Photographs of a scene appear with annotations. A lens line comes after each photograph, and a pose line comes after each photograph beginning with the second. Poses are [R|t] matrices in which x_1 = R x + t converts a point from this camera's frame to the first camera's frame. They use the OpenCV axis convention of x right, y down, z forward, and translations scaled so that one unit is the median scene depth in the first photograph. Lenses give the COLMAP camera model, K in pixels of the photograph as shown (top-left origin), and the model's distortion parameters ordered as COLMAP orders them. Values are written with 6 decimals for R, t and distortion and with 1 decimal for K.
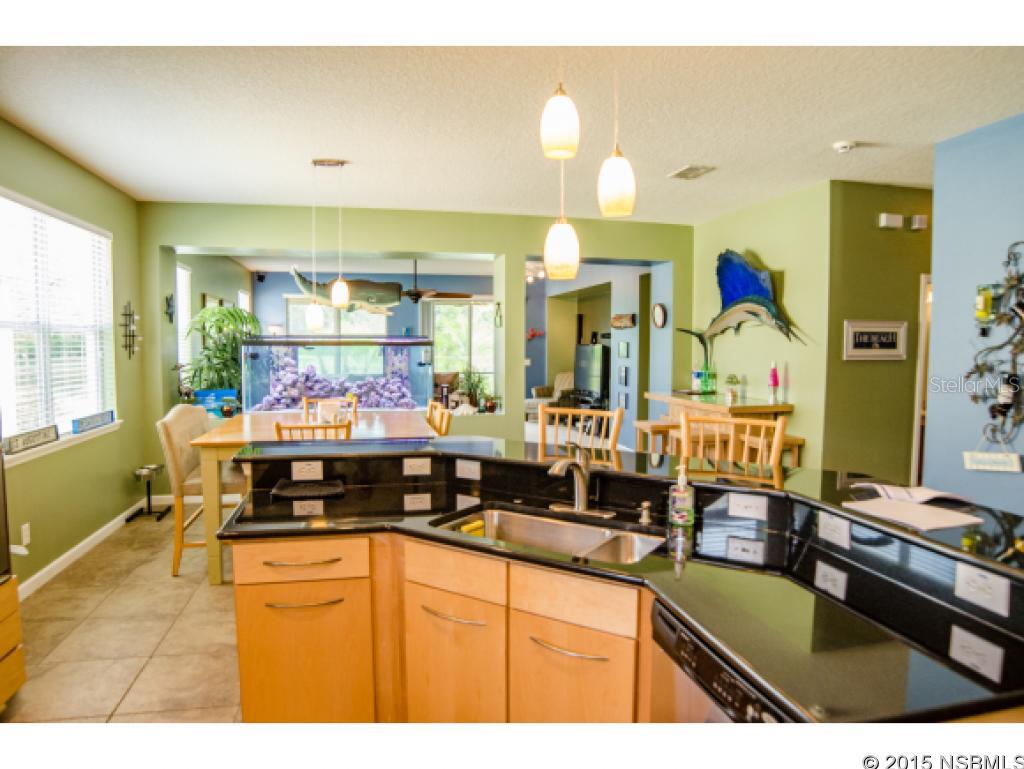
lens RADIAL K [[662.7, 0, 530.5], [0, 662.7, 382.3], [0, 0, 1]] dist [-0.123237, 0.052626]
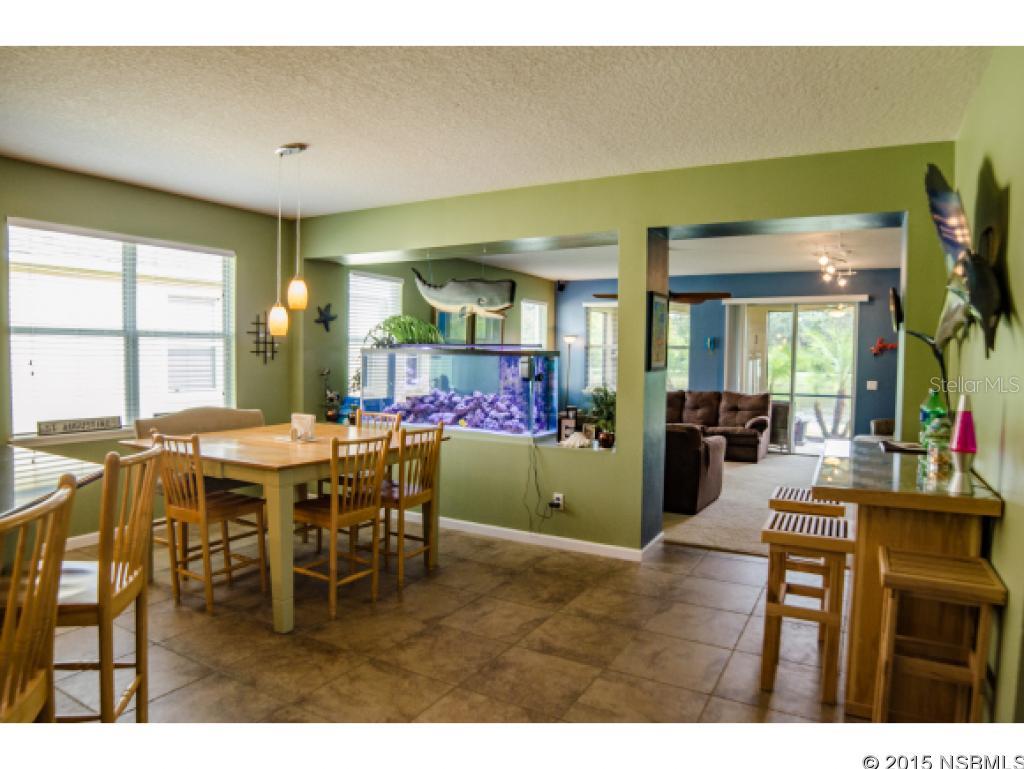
lens RADIAL K [[662.7, 0, 530.5], [0, 662.7, 382.3], [0, 0, 1]] dist [-0.123237, 0.052626]
pose [[0.719817, 0.035012, -0.693281, 0.397293], [-0.052485, 0.998613, -0.004061, -0.020182], [0.692177, 0.039310, 0.720656, 0.421968]]
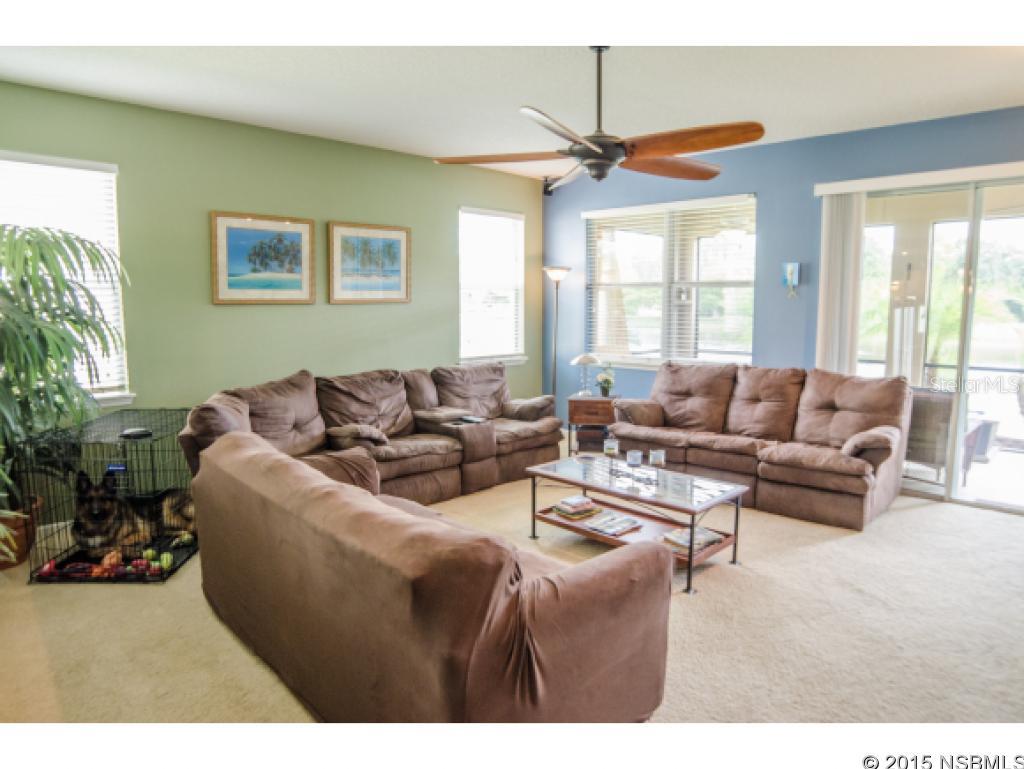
lens RADIAL K [[662.7, 0, 530.5], [0, 662.7, 382.3], [0, 0, 1]] dist [-0.123237, 0.052626]
pose [[0.523390, 0.096306, -0.846633, 0.153557], [-0.046922, 0.995342, 0.084215, -0.058605], [0.850800, -0.004351, 0.525471, 1.100169]]
